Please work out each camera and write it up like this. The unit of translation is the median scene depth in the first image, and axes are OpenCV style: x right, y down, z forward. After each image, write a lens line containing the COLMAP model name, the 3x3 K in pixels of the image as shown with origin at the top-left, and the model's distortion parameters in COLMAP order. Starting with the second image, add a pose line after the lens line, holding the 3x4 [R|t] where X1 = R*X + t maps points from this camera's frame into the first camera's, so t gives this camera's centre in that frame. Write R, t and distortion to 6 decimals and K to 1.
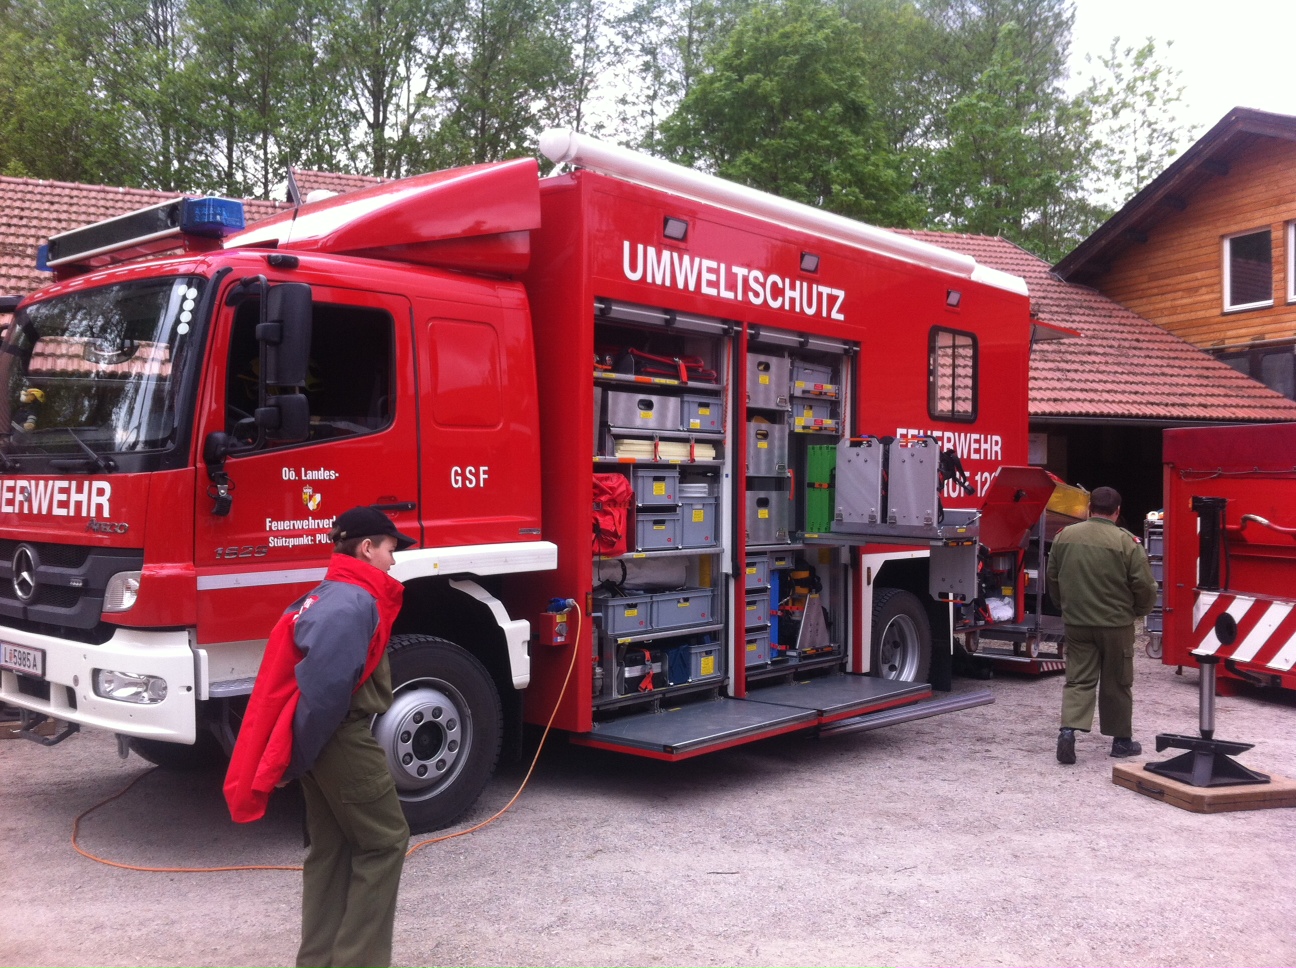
lens RADIAL K [[1237.4, 0, 644.8], [0, 1237.4, 473.6], [0, 0, 1]] dist [-0.001830, 0.000000]
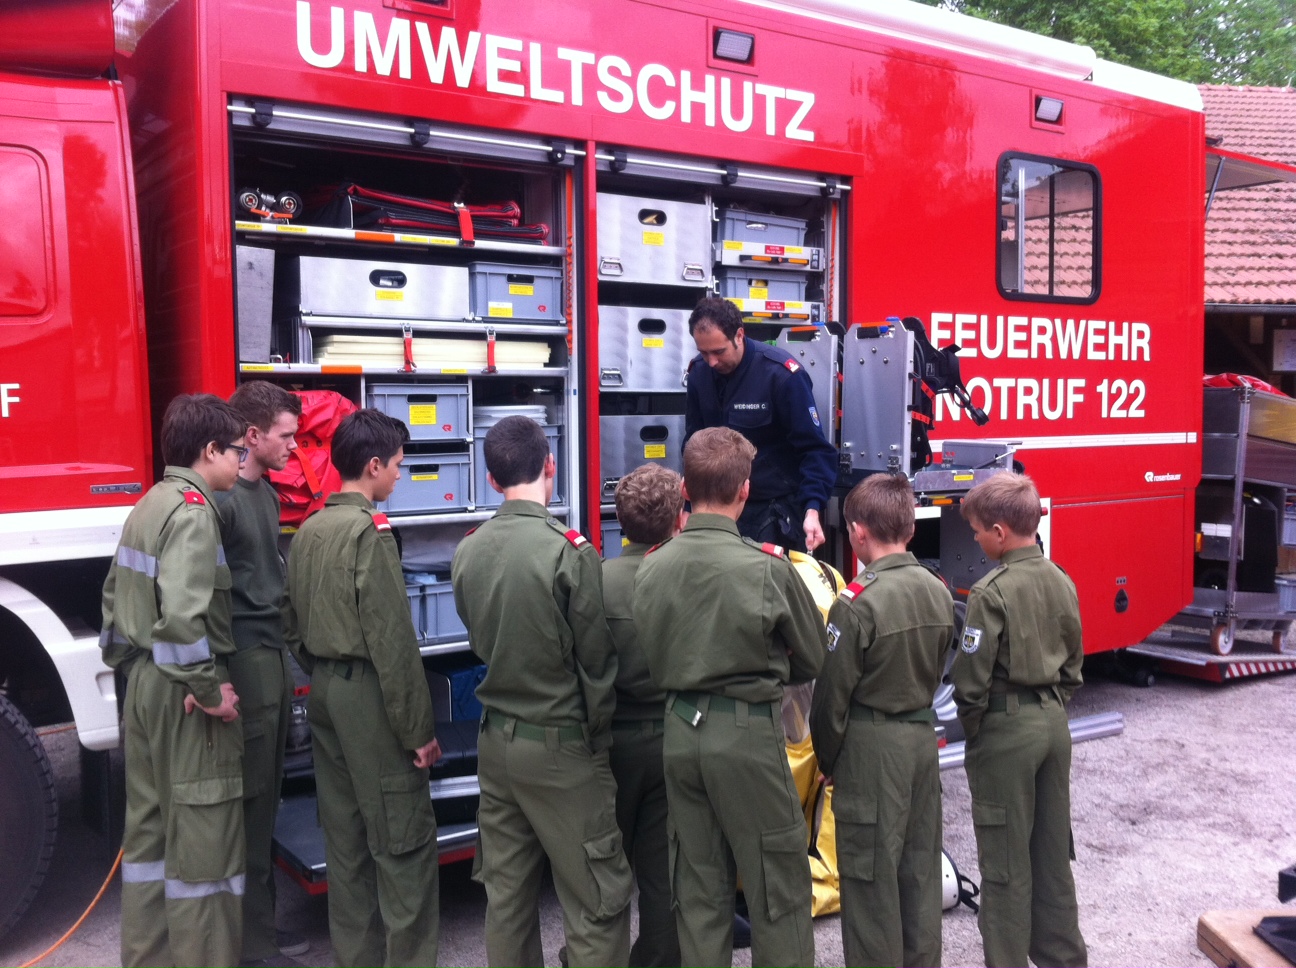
lens RADIAL K [[1237.4, 0, 636.5], [0, 1237.4, 463.4], [0, 0, 1]] dist [-0.001830, 0.000000]
pose [[0.968225, -0.005395, -0.250024, 0.262150], [0.018621, 0.998547, 0.050563, 0.007041], [0.249388, -0.053612, 0.966919, 0.411818]]
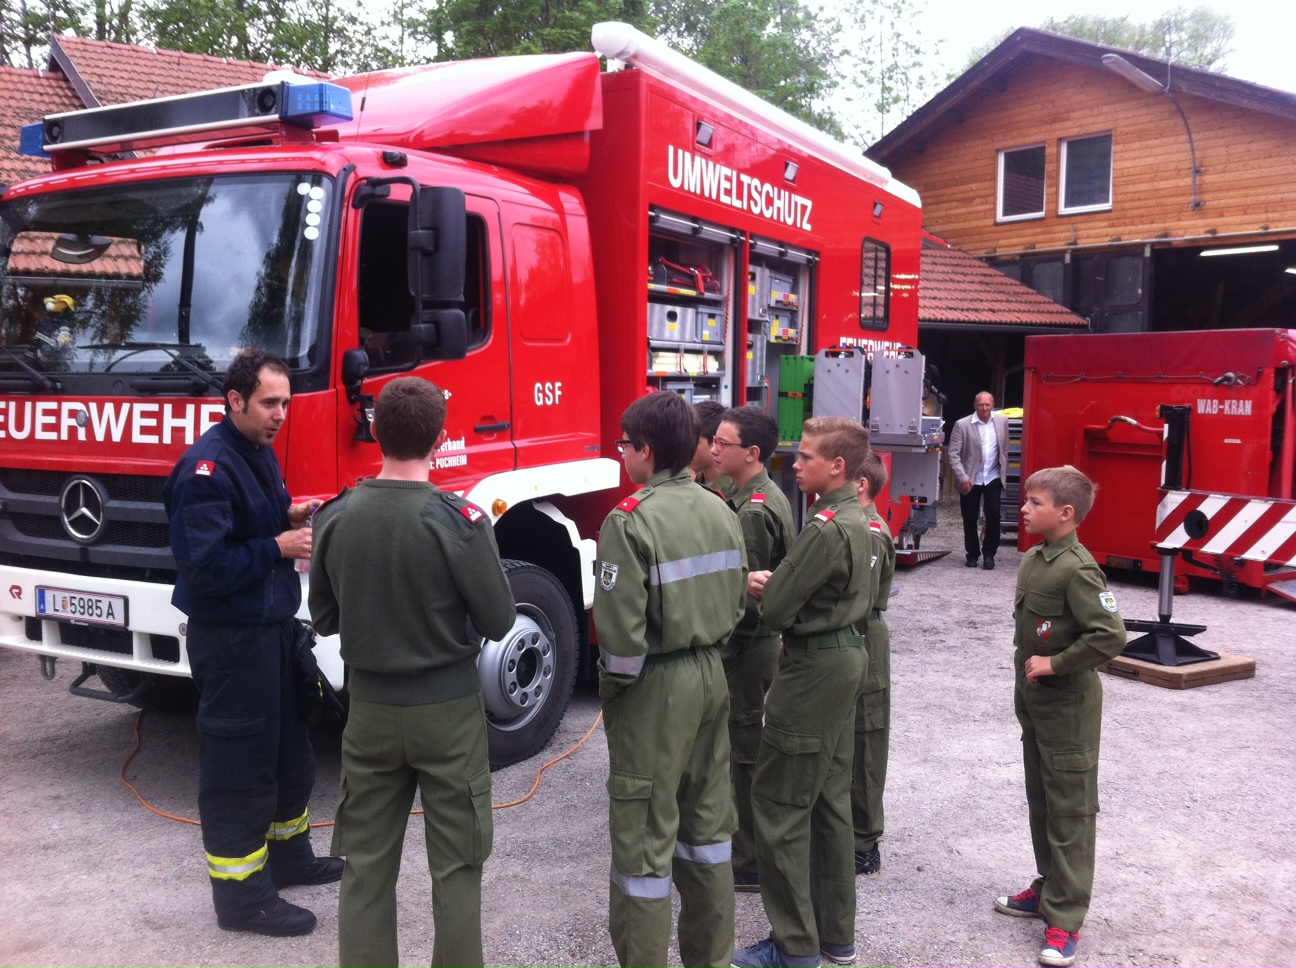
lens RADIAL K [[1237.4, 0, 639.1], [0, 1237.4, 474.6], [0, 0, 1]] dist [-0.001830, 0.000000]
pose [[0.972210, -0.022792, 0.233000, -0.245407], [0.002956, 0.996365, 0.085132, -0.013177], [-0.234093, -0.082078, 0.968743, 0.042967]]
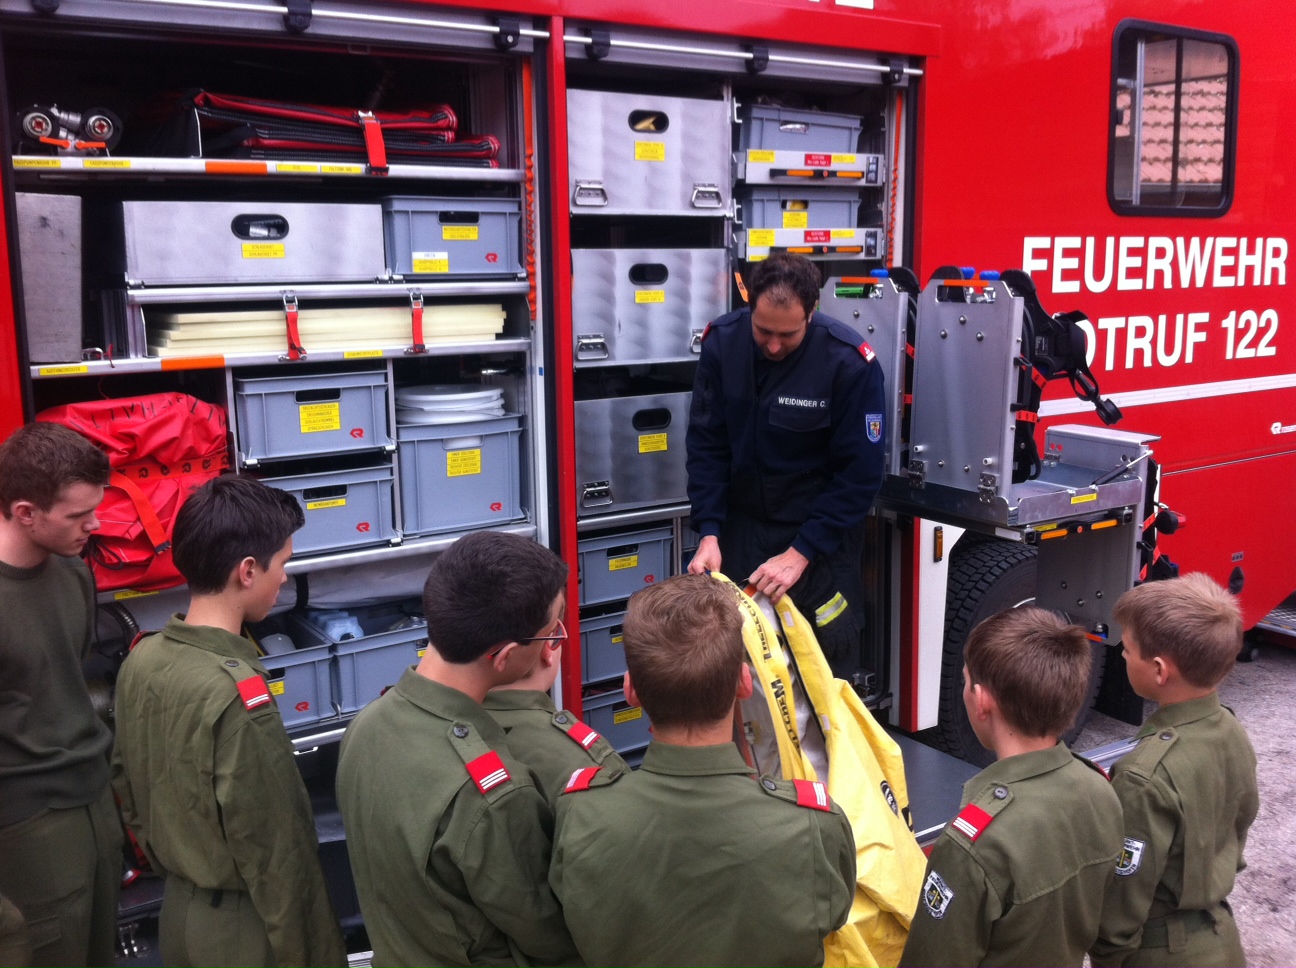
lens RADIAL K [[1196.4, 0, 626.0], [0, 1196.4, 446.8], [0, 0, 1]] dist [-0.027300, -0.040276]
pose [[0.956886, 0.017772, -0.289920, 0.232574], [0.028153, 0.987752, 0.153469, -0.038554], [0.289096, -0.155014, 0.944666, 0.607494]]
